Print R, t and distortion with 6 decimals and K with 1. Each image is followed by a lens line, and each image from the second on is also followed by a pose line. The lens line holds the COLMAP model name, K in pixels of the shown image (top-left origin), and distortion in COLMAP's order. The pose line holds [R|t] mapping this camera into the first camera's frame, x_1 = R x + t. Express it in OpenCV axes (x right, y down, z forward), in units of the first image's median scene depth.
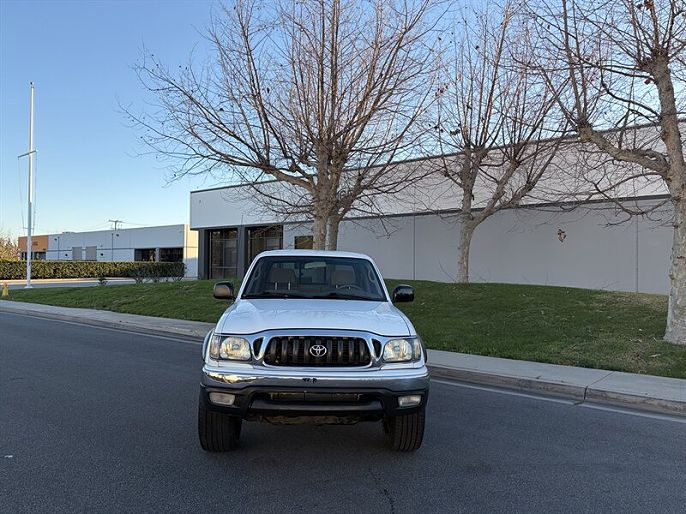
lens RADIAL K [[512.3, 0, 343.0], [0, 512.3, 257.0], [0, 0, 1]] dist [0.011442, -0.006998]
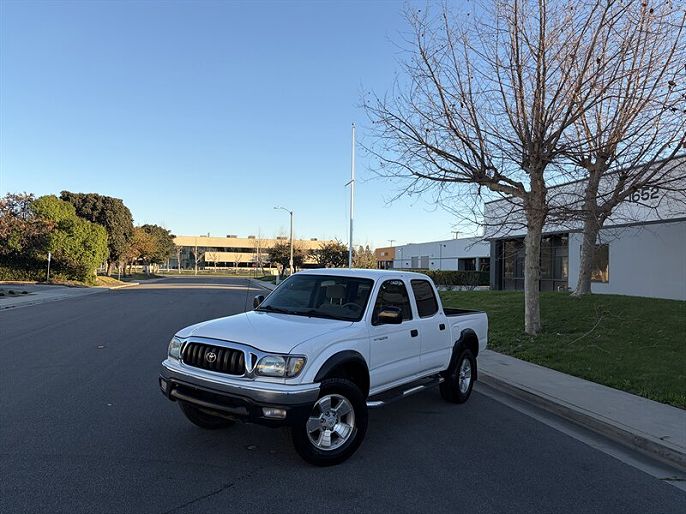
lens RADIAL K [[512.3, 0, 343.0], [0, 512.3, 257.0], [0, 0, 1]] dist [0.011442, -0.006998]
pose [[0.791008, -0.005532, -0.611780, 0.188668], [-0.003998, 0.999891, -0.014210, -0.007574], [0.611792, 0.013686, 0.790900, 0.045582]]
